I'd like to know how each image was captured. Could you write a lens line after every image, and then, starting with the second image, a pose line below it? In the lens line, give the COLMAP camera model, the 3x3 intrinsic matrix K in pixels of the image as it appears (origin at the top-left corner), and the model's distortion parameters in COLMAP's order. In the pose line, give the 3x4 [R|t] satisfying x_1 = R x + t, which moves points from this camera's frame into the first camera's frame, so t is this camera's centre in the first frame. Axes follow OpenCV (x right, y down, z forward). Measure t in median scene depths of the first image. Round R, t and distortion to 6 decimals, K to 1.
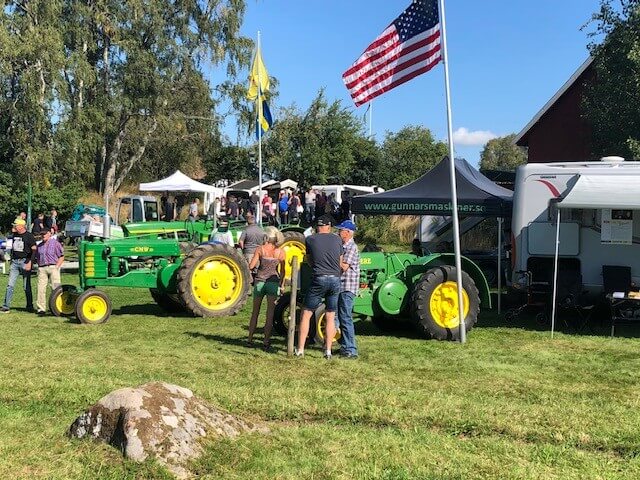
lens RADIAL K [[906.1, 0, 323.9], [0, 906.1, 241.0], [0, 0, 1]] dist [0.083533, 0.000000]
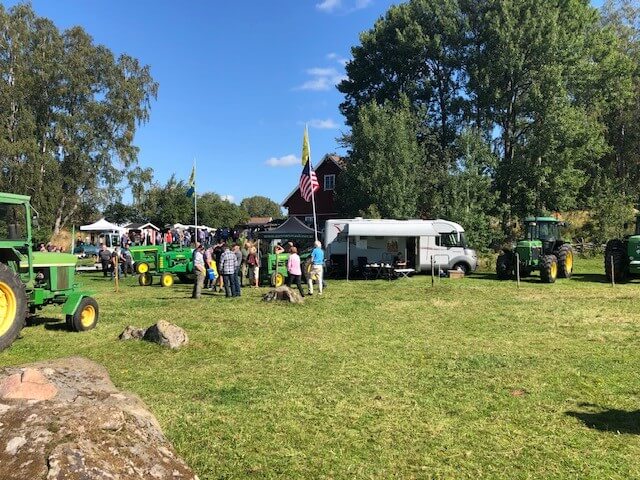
lens RADIAL K [[519.5, 0, 323.9], [0, 519.5, 246.2], [0, 0, 1]] dist [0.033158, -0.034190]
pose [[0.940384, -0.022069, 0.339397, -0.100068], [0.028001, 0.999529, -0.012591, 0.003670], [-0.338959, 0.021343, 0.940559, -0.135969]]
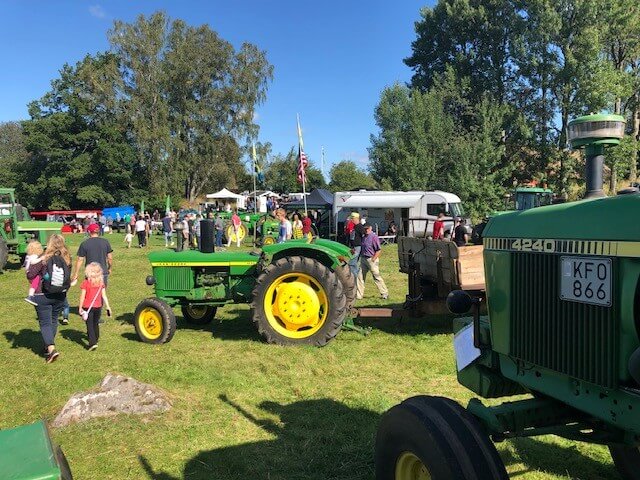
lens RADIAL K [[519.5, 0, 322.6], [0, 519.5, 238.2], [0, 0, 1]] dist [0.033158, -0.034190]
pose [[0.999586, -0.018095, 0.022377, 0.043832], [0.017337, 0.999285, 0.033589, 0.003061], [-0.022969, -0.033187, 0.999185, -0.243771]]
